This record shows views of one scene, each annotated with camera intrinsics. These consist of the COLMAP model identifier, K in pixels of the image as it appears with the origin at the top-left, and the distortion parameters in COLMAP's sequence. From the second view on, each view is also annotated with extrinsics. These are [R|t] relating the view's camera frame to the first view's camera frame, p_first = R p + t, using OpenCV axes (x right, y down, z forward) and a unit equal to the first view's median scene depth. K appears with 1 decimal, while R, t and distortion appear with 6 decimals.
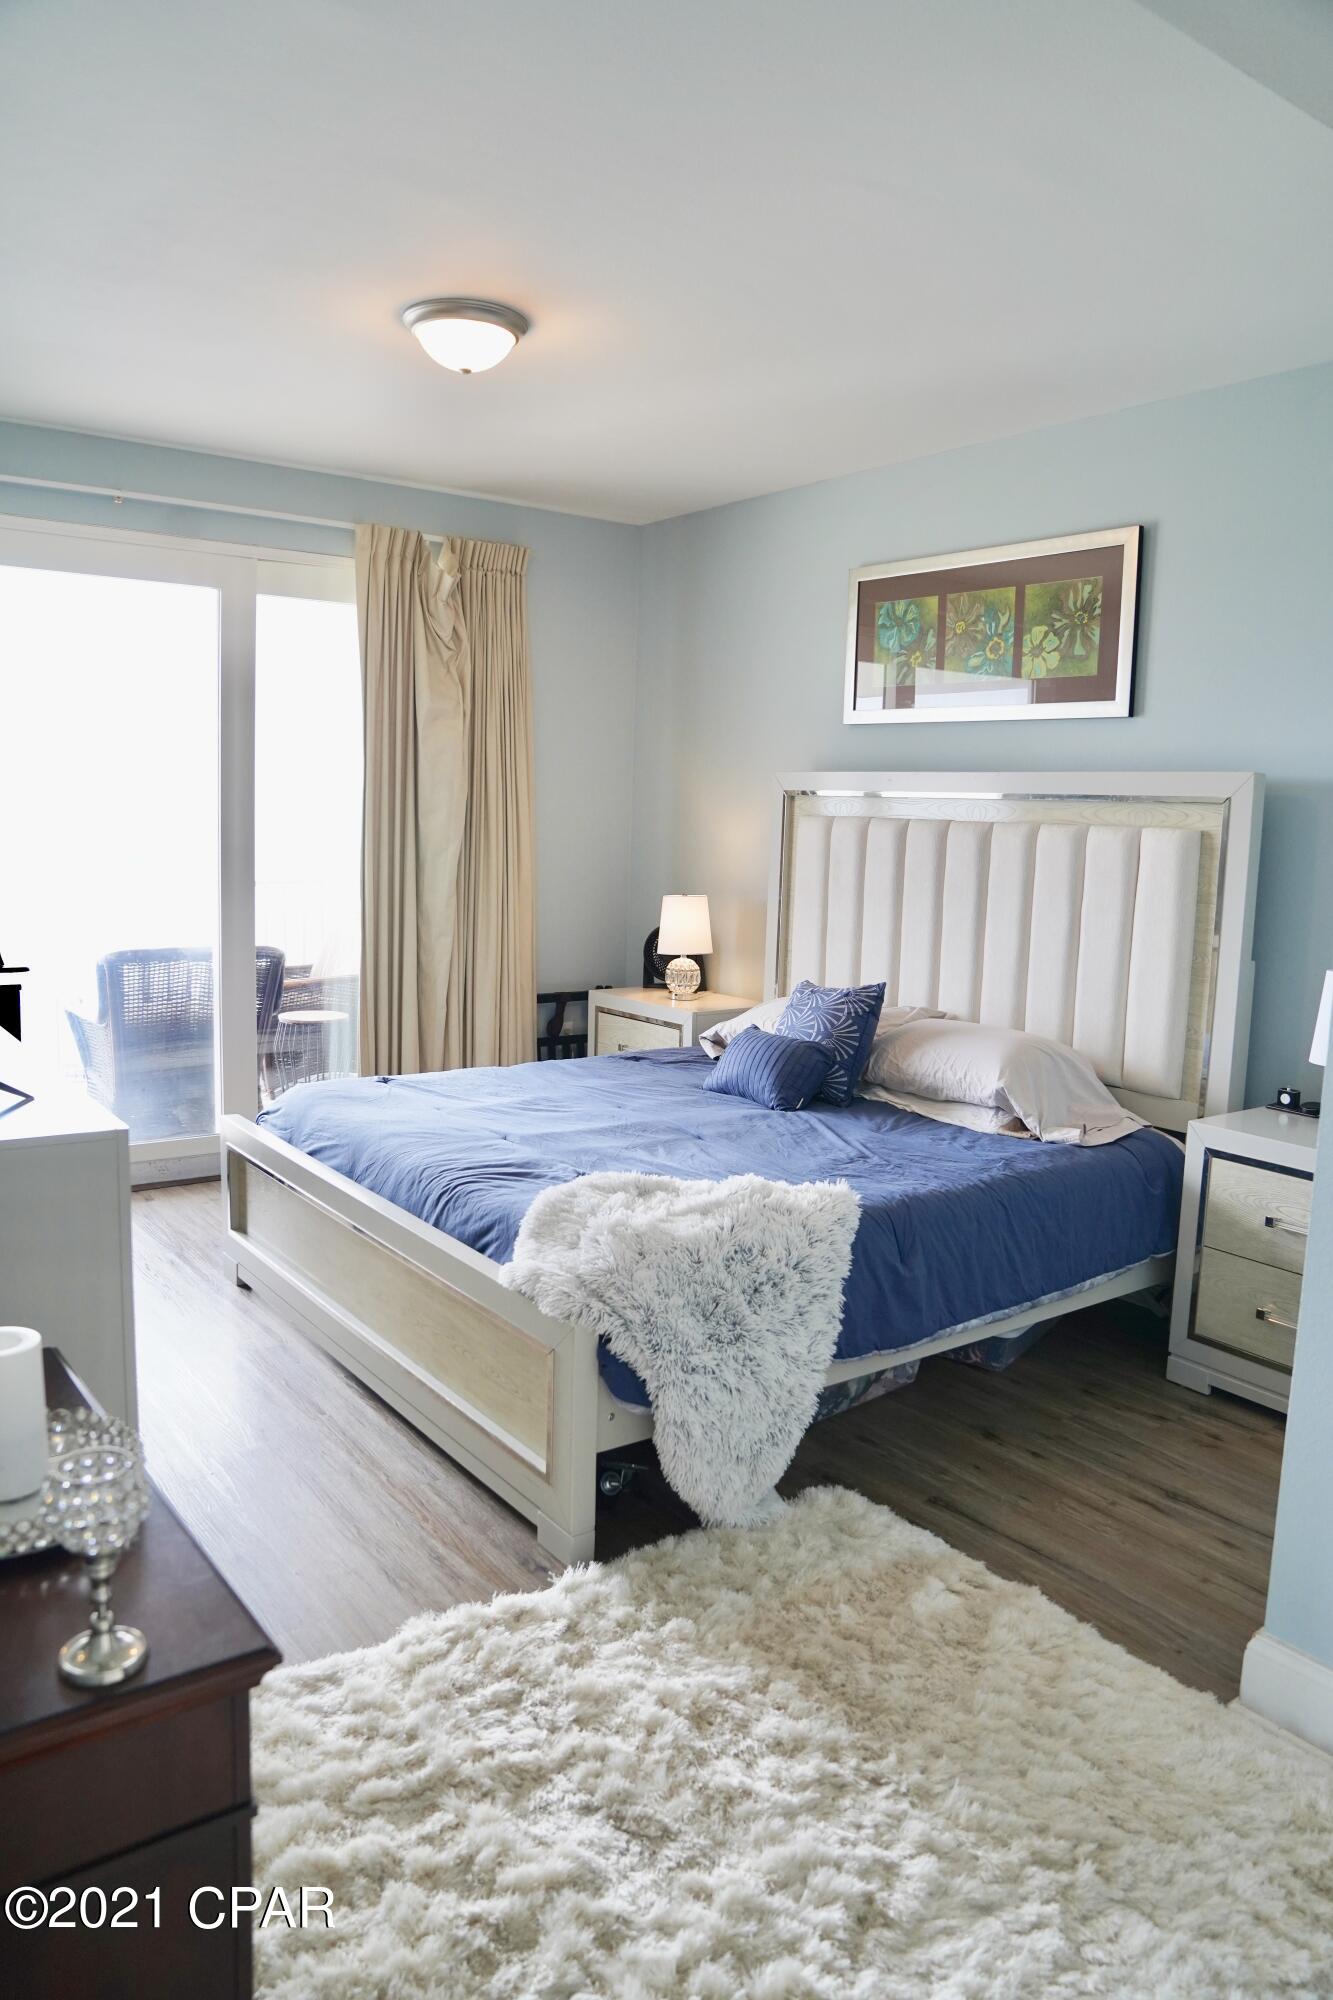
lens RADIAL K [[1395.6, 0, 666.5], [0, 1395.6, 1000.0], [0, 0, 1]] dist [-0.122375, 0.092361]
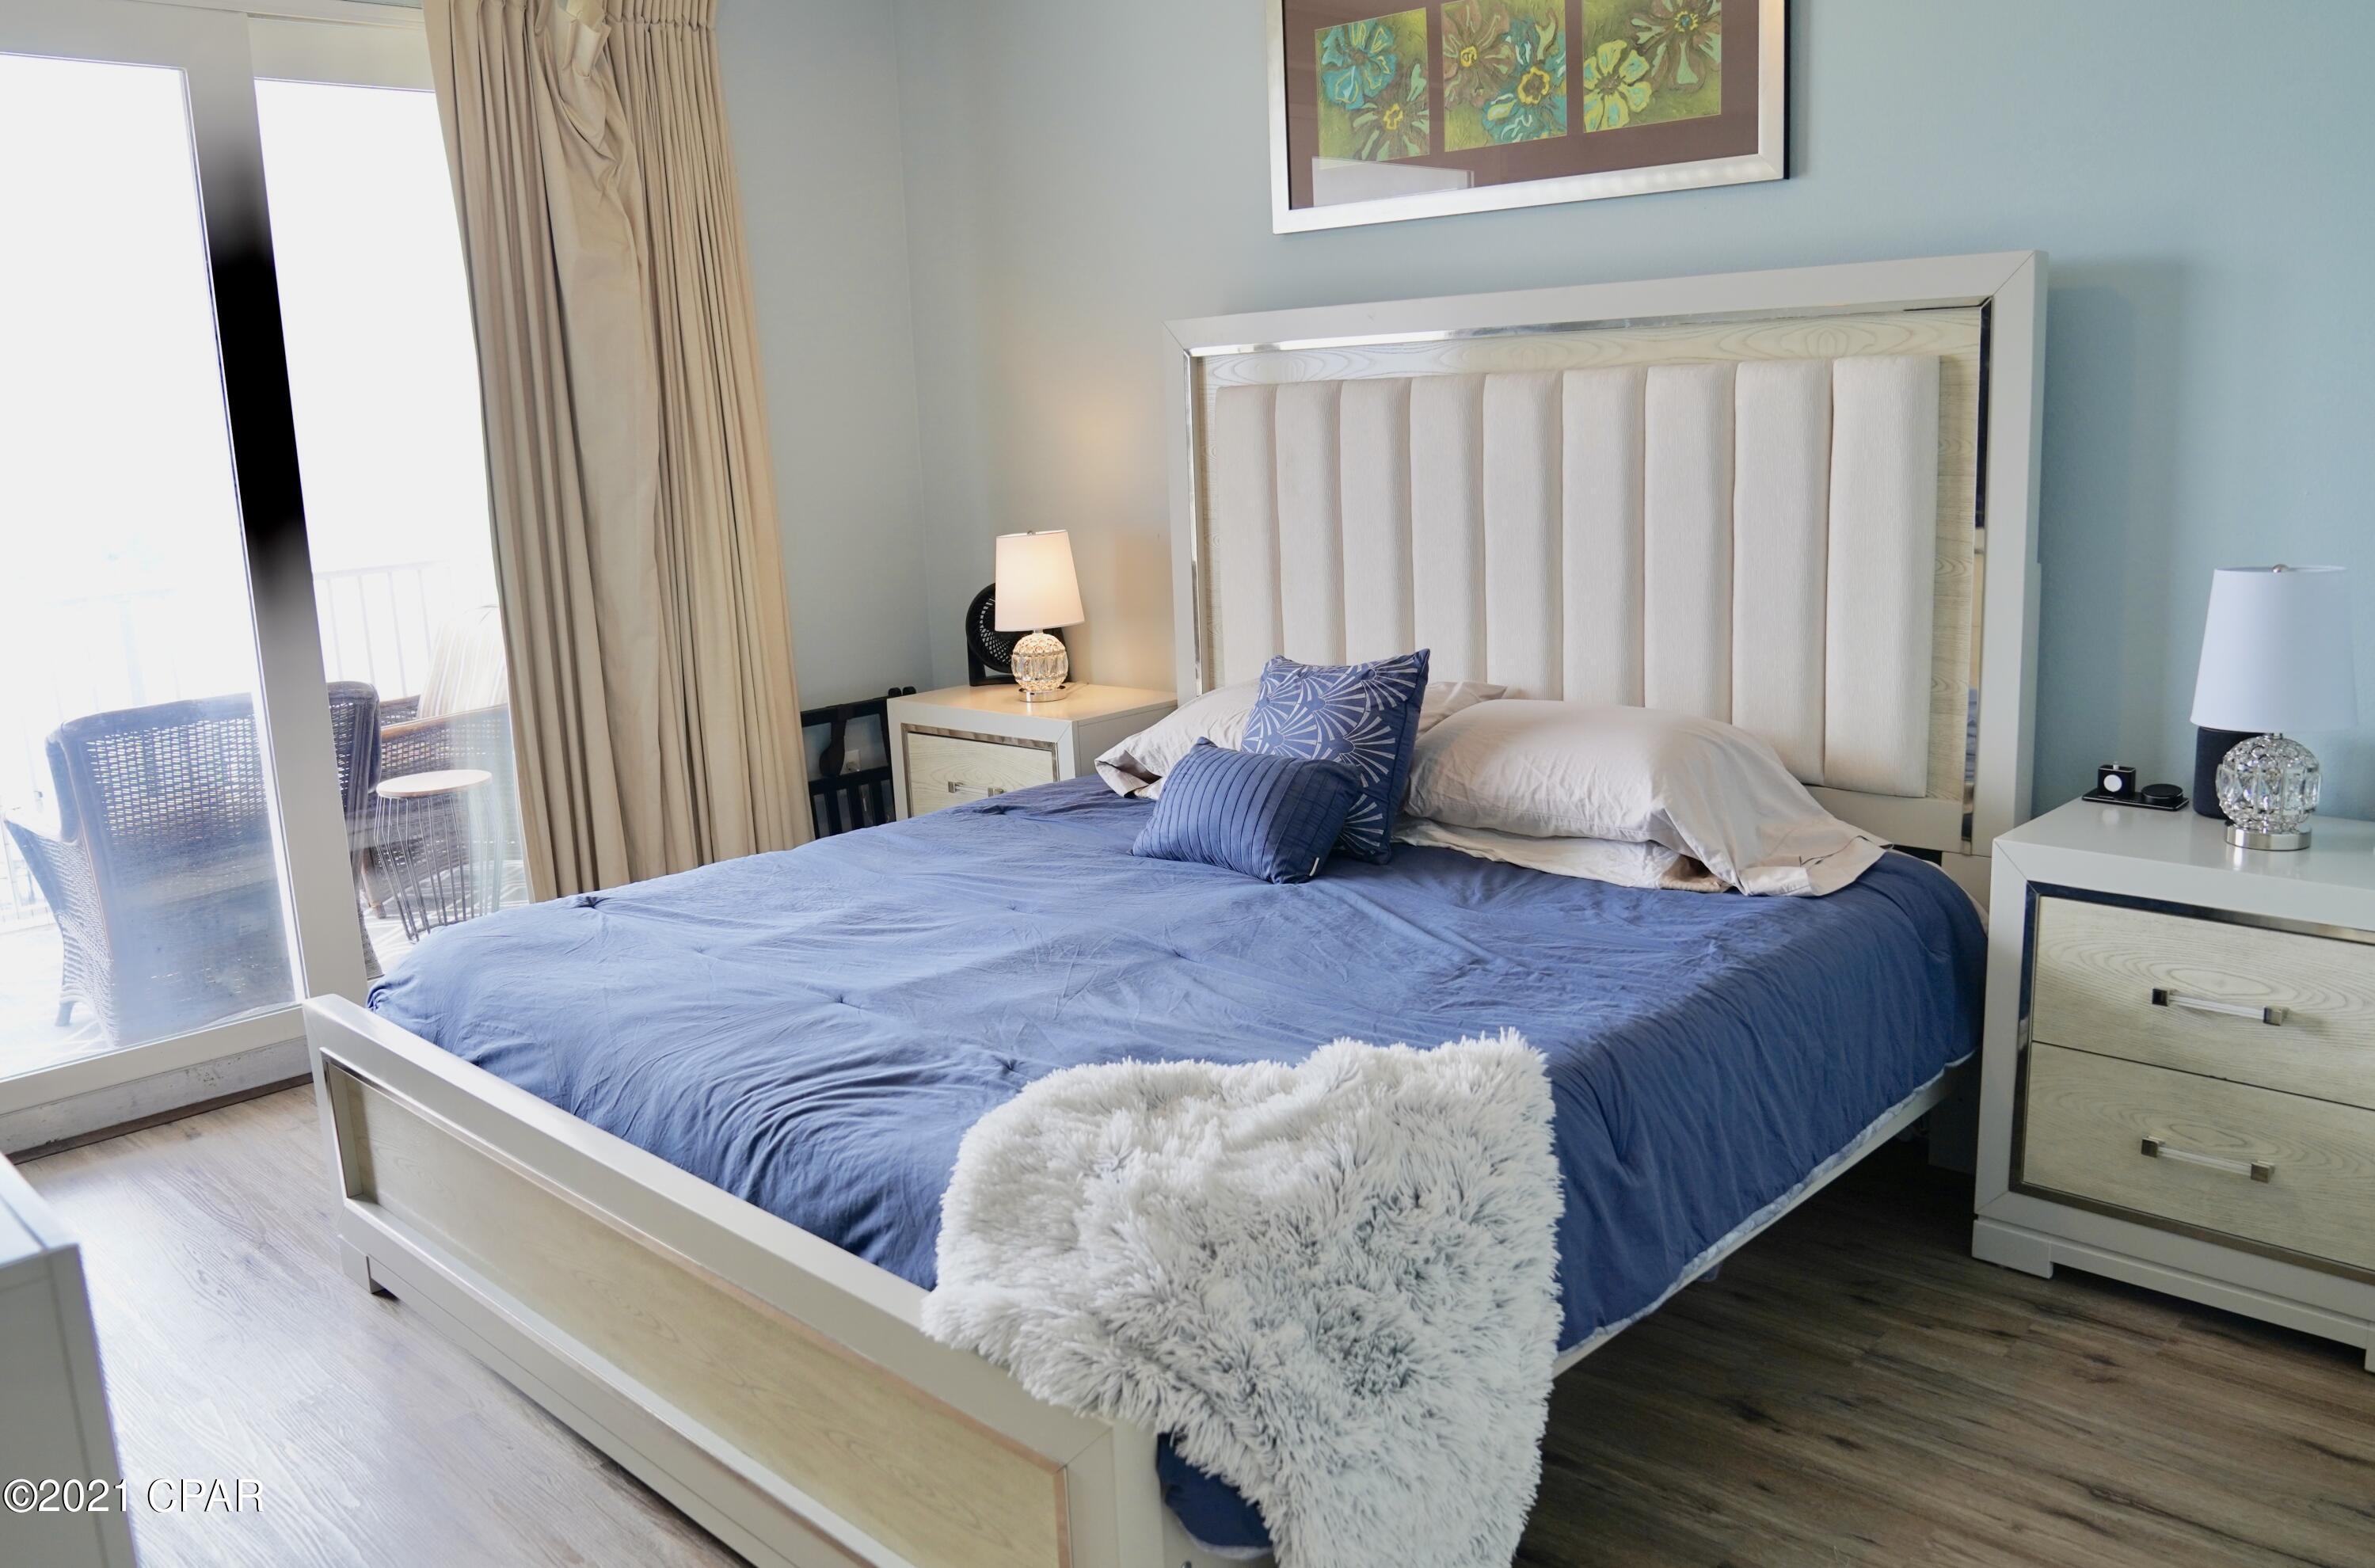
lens RADIAL K [[1886.0, 0, 1187.5], [0, 1886.0, 784.0], [0, 0, 1]] dist [-0.120592, 0.082503]
pose [[0.984311, -0.103929, 0.142582, -0.072783], [0.094723, 0.993045, 0.069916, -0.023540], [-0.148857, -0.055313, 0.987311, 0.231460]]
